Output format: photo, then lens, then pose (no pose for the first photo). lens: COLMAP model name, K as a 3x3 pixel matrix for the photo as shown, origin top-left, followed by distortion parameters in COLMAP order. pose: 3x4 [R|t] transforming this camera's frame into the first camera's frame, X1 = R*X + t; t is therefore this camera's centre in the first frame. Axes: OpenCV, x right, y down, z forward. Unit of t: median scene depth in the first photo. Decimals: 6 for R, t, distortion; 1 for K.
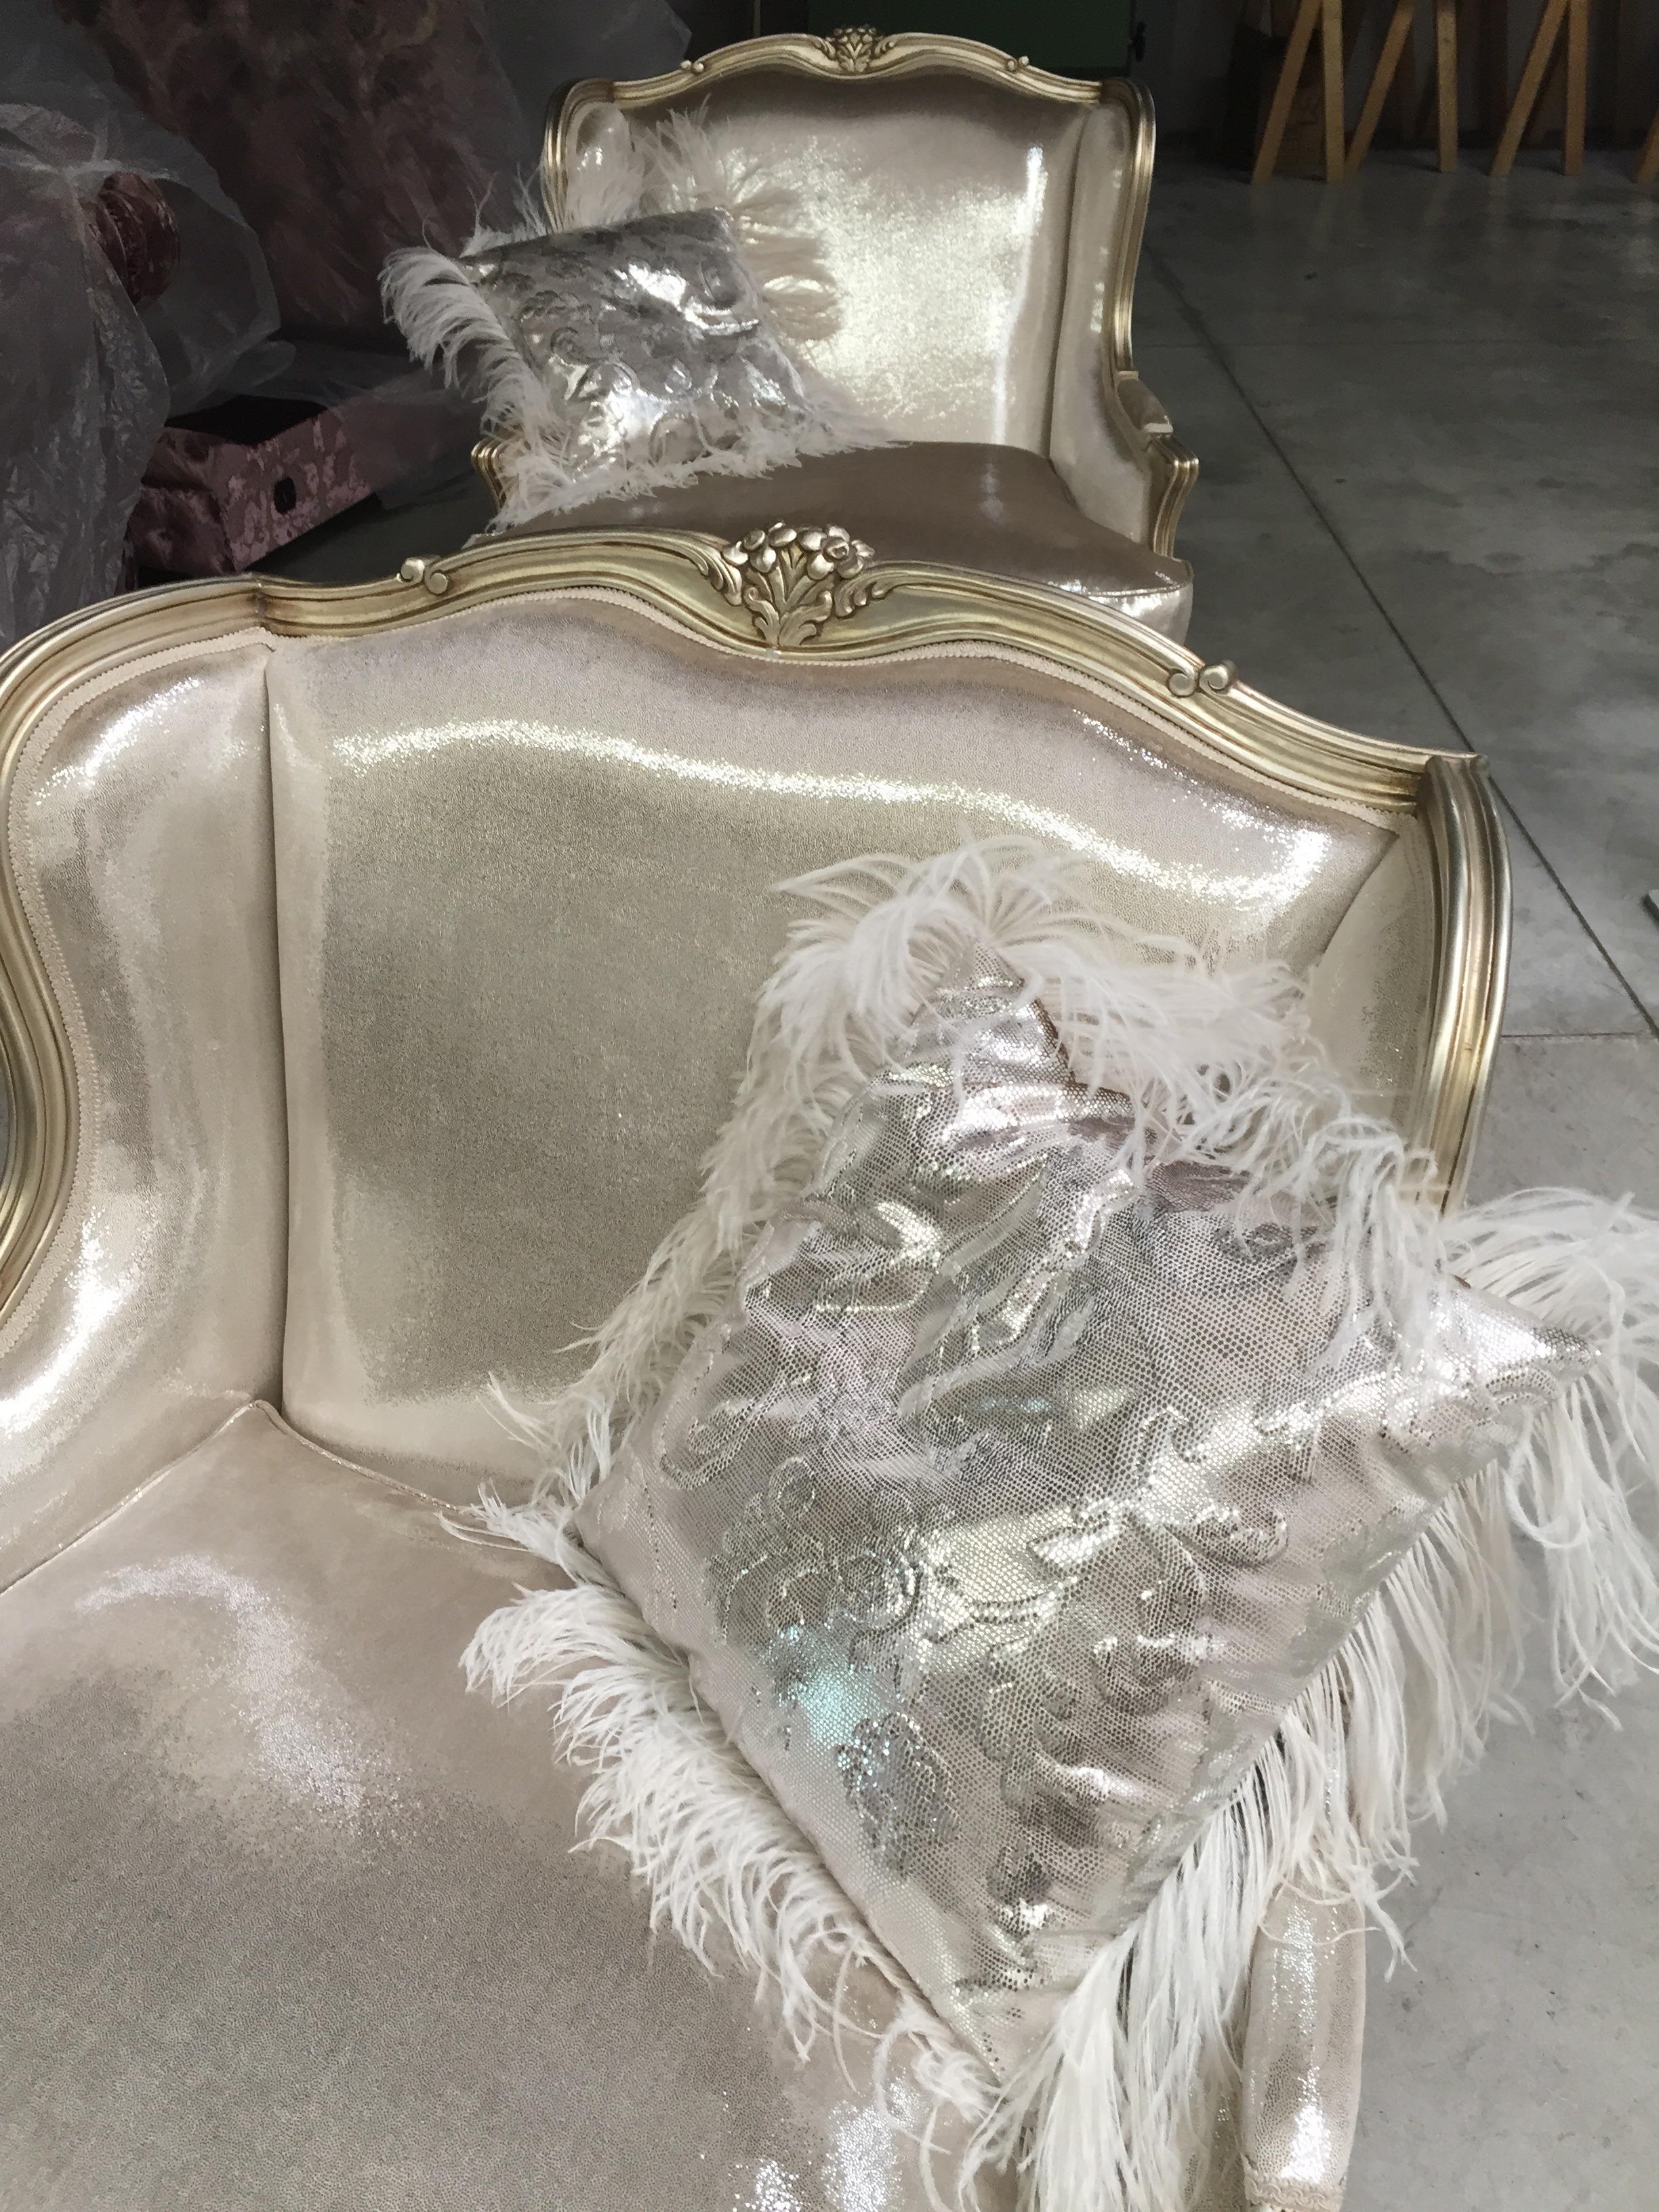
lens RADIAL K [[1856.4, 0, 829.5], [0, 1856.4, 1106.0], [0, 0, 1]] dist [0.081442, -0.119355]
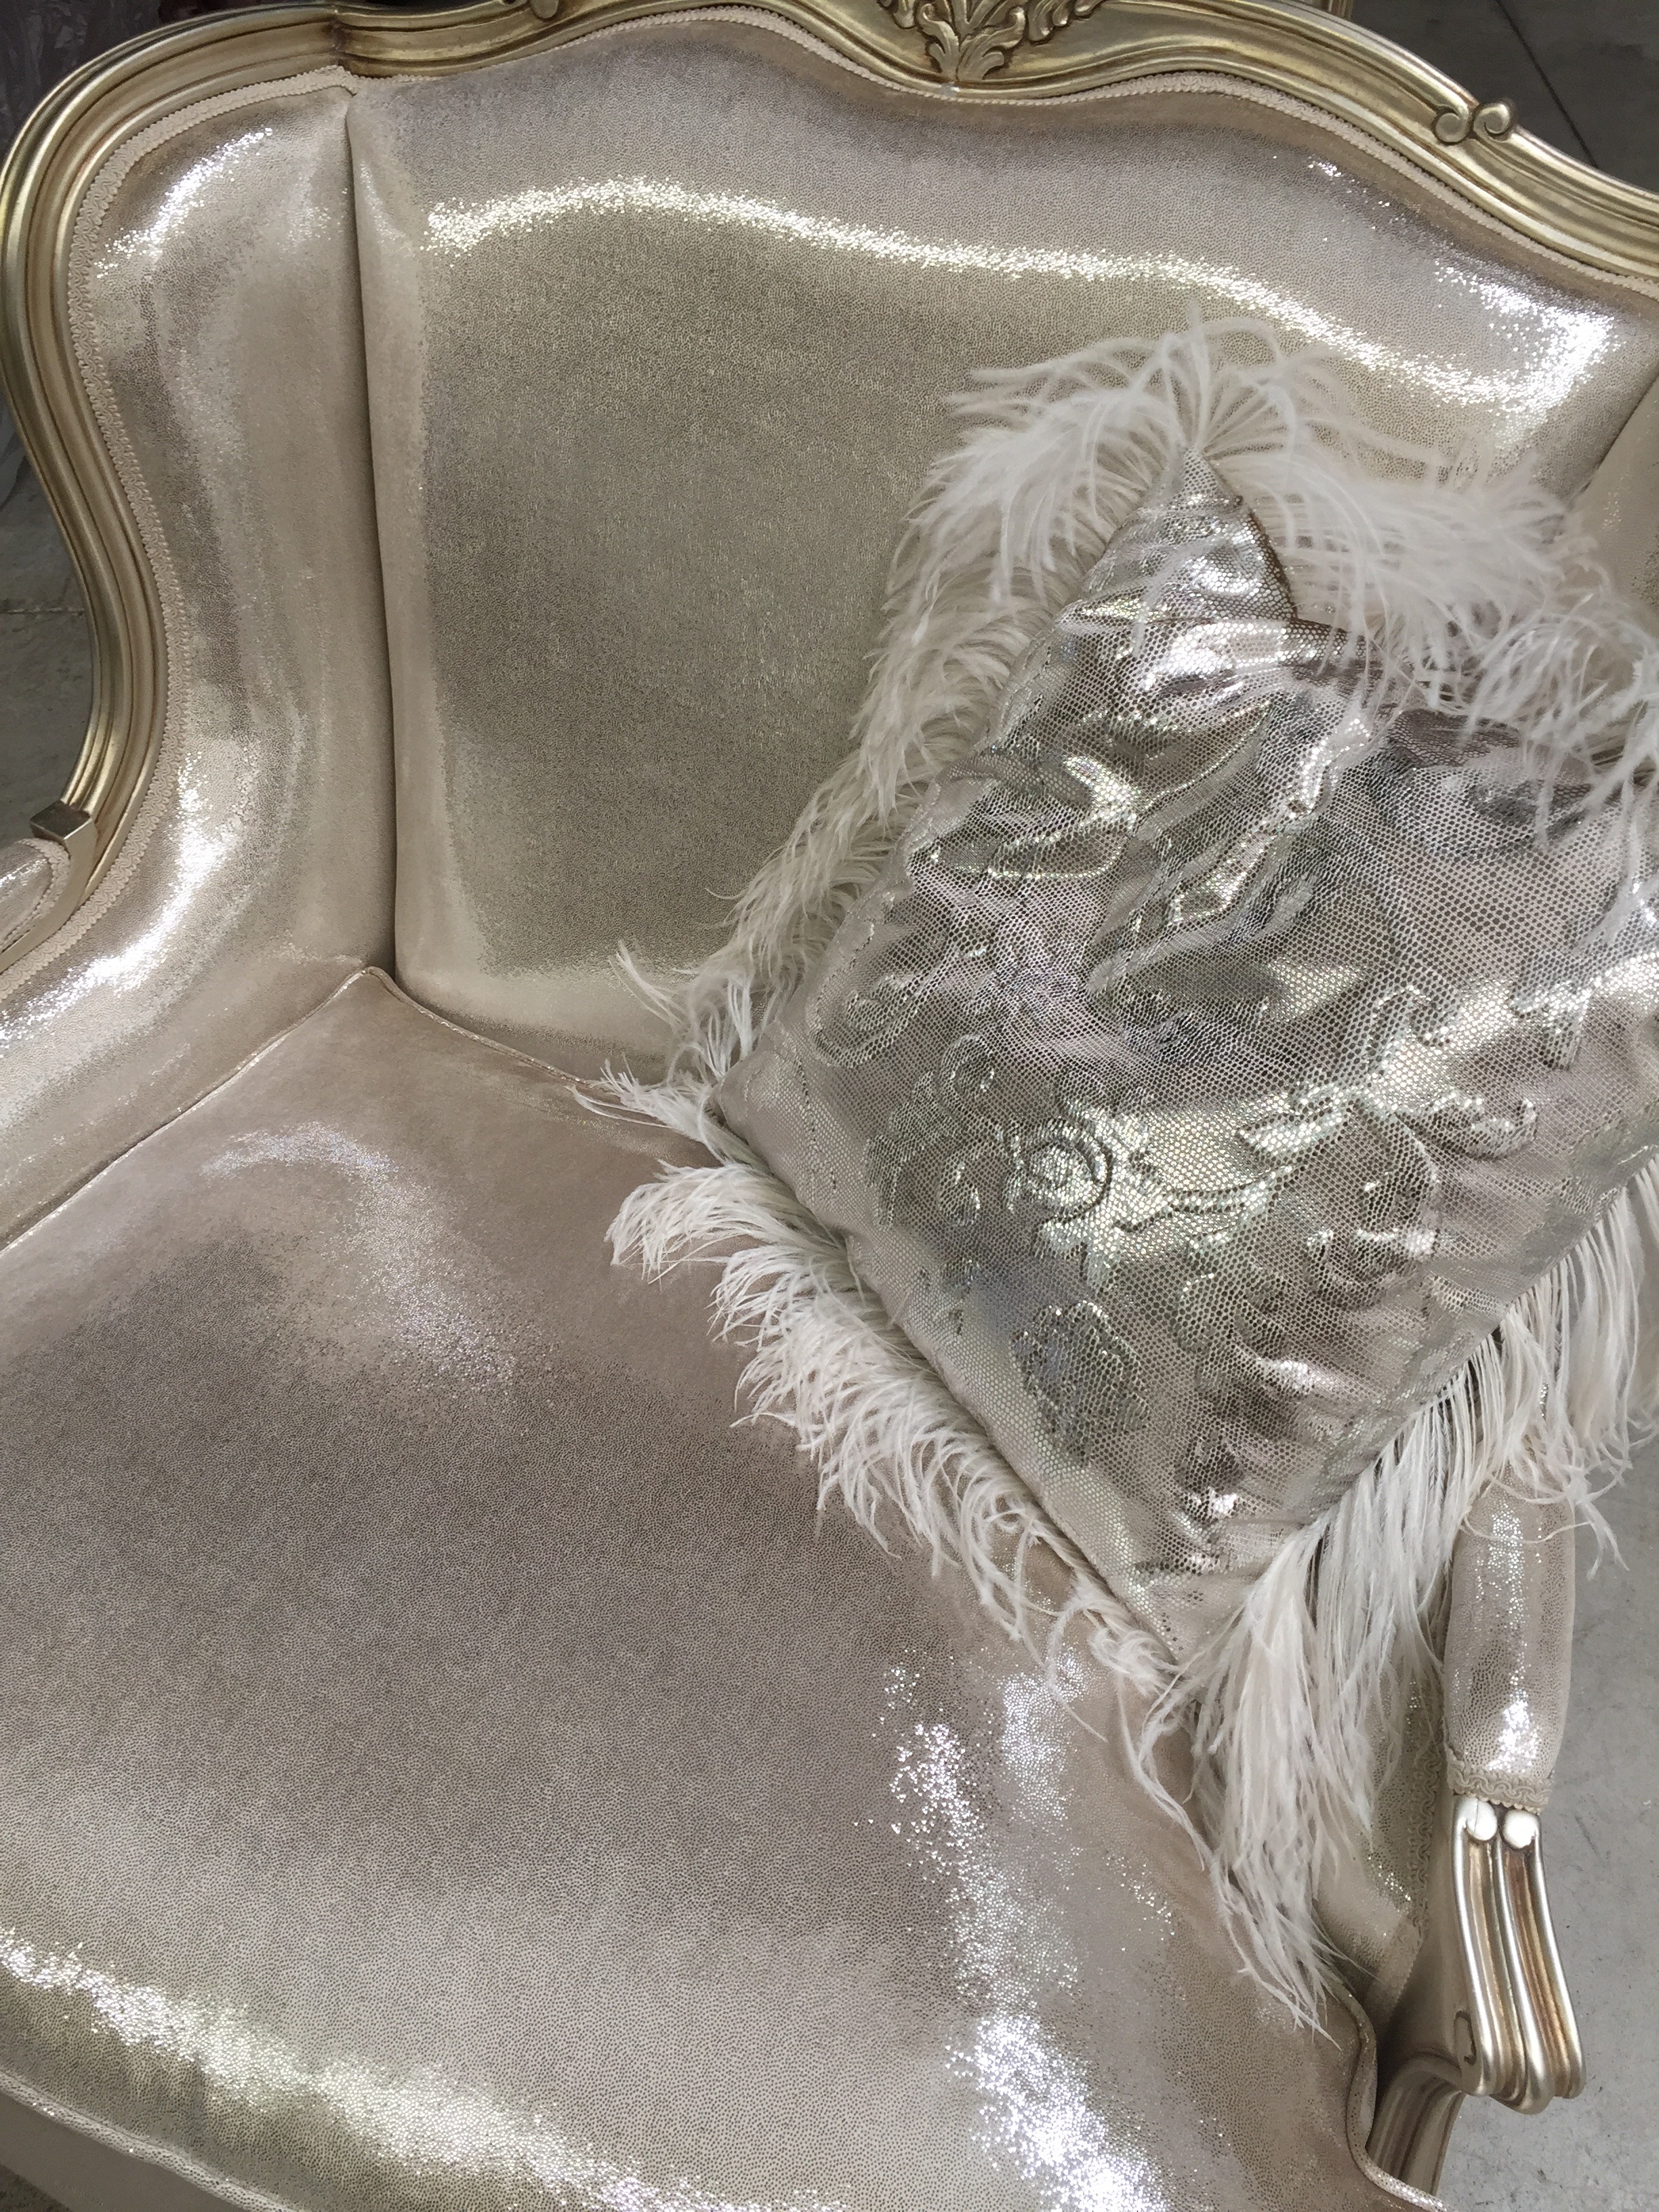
lens RADIAL K [[1856.4, 0, 829.5], [0, 1856.4, 1106.0], [0, 0, 1]] dist [0.081442, -0.119355]
pose [[0.999415, 0.021544, -0.026567, -0.060400], [-0.015316, 0.976362, 0.215601, 0.024491], [0.030584, -0.215068, 0.976120, 0.088061]]
